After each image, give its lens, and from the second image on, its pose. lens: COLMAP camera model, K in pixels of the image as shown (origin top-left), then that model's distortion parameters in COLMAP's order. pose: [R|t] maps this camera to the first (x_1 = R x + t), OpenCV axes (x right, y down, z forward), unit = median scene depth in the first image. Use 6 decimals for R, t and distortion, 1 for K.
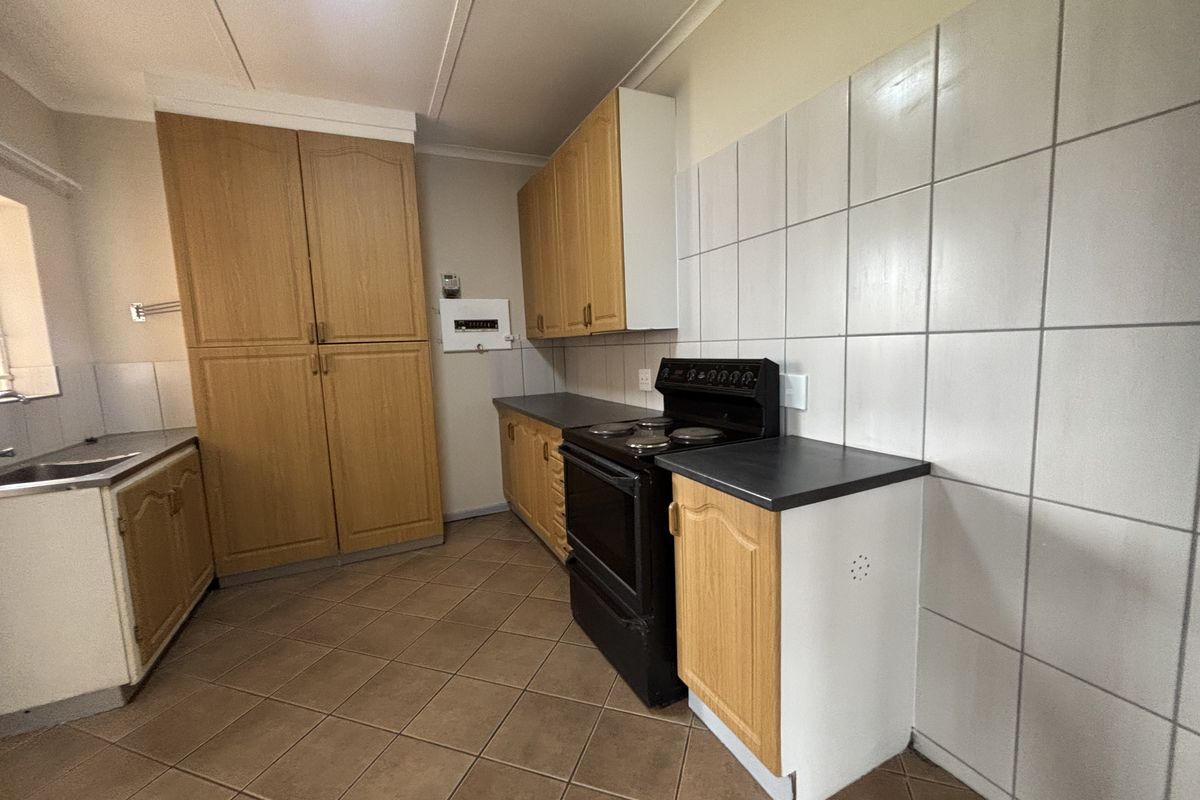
lens RADIAL K [[474.7, 0, 600.0], [0, 474.7, 400.0], [0, 0, 1]] dist [0.000447, -0.000009]
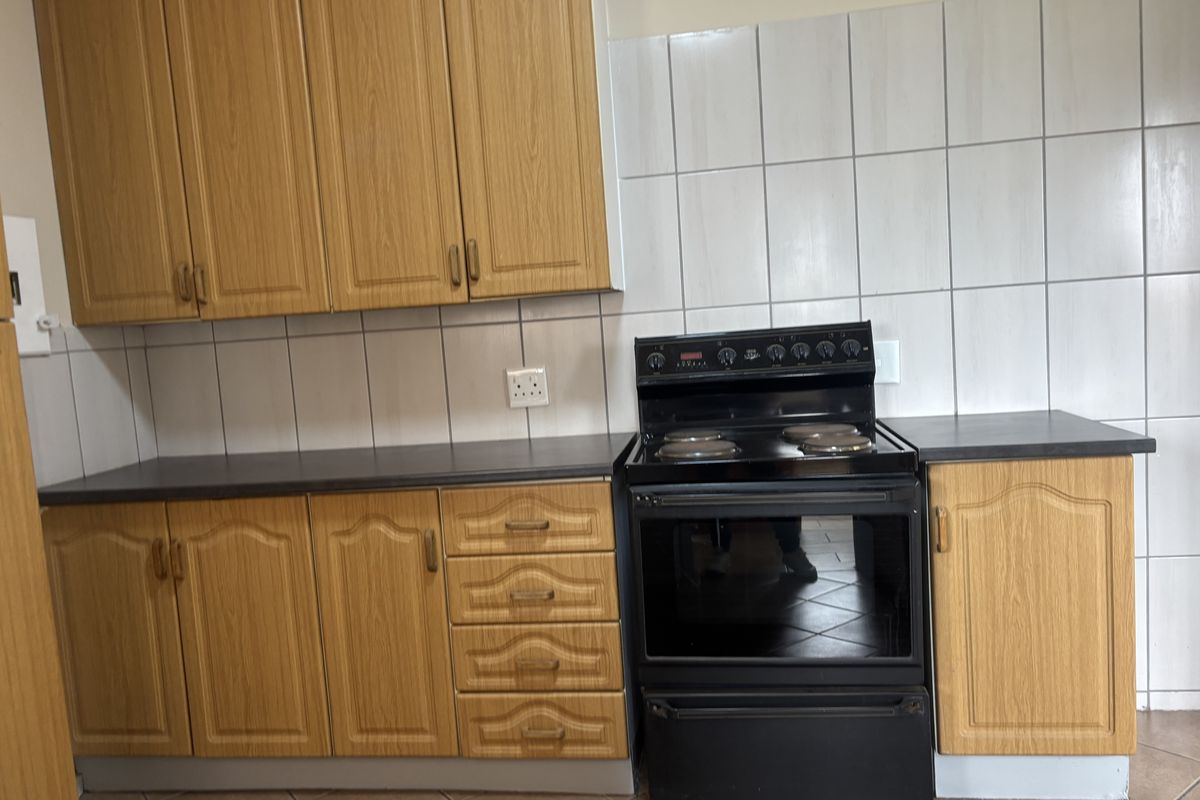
lens RADIAL K [[932.5, 0, 600.0], [0, 932.5, 400.0], [0, 0, 1]] dist [0.035714, 0.001347]
pose [[0.558826, -0.078265, 0.825583, -0.850645], [0.143582, 0.989633, -0.003371, -0.012897], [-0.816760, 0.120423, 0.564270, 0.375582]]
